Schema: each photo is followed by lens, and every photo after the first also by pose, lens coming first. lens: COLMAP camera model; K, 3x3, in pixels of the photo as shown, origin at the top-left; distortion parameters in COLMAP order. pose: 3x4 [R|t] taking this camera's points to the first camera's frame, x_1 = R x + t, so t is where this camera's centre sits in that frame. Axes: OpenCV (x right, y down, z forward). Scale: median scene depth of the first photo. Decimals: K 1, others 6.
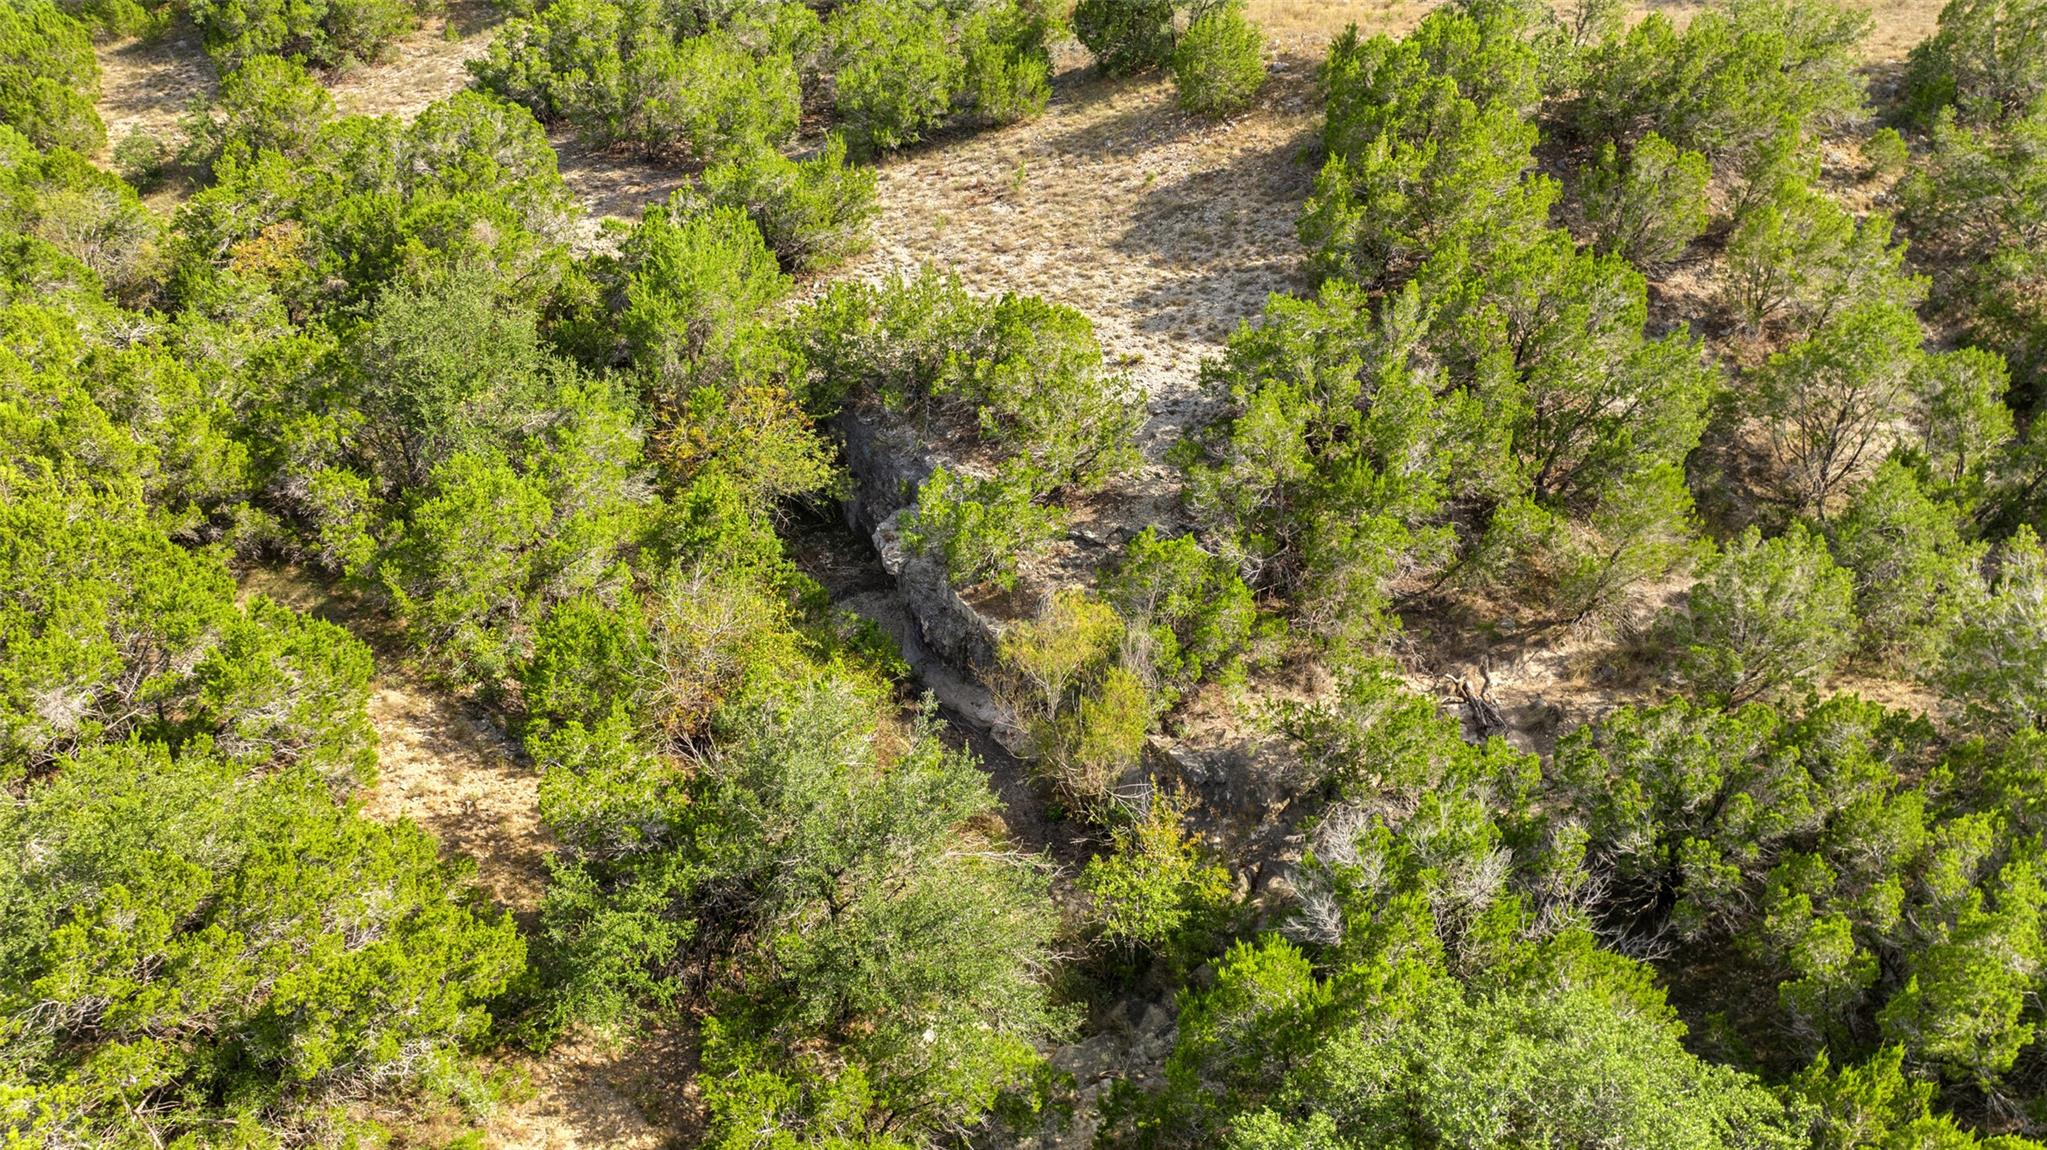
lens RADIAL K [[1474.7, 0, 1023.5], [0, 1474.7, 575.0], [0, 0, 1]] dist [-0.018972, -0.002597]
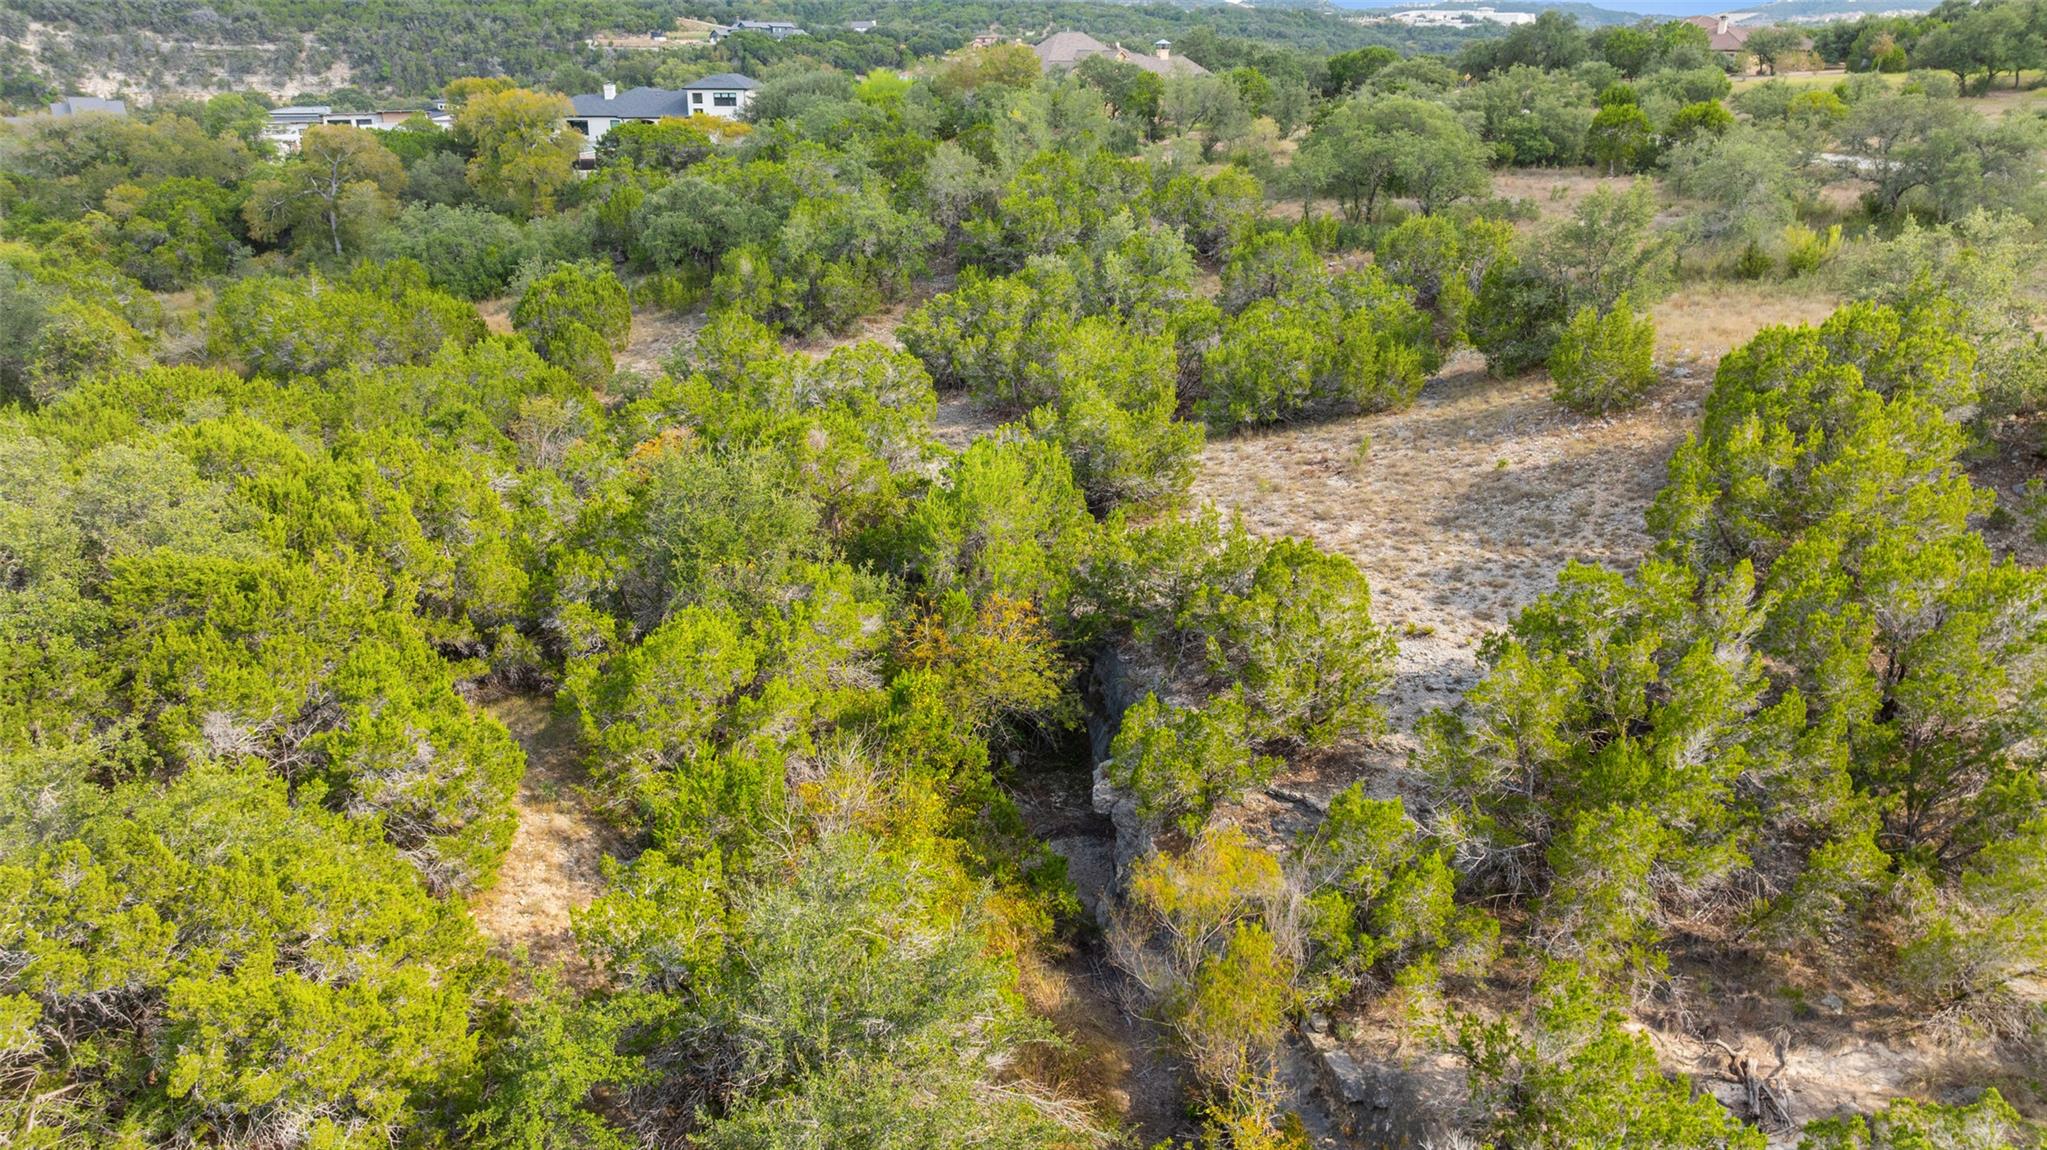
lens RADIAL K [[1455.0, 0, 1028.9], [0, 1455.0, 567.9], [0, 0, 1]] dist [-0.022684, 0.001215]
pose [[0.929650, 0.112843, -0.350738, 0.150364], [-0.199252, 0.954711, -0.220967, 0.055671], [0.309919, 0.275307, 0.910031, 0.114051]]
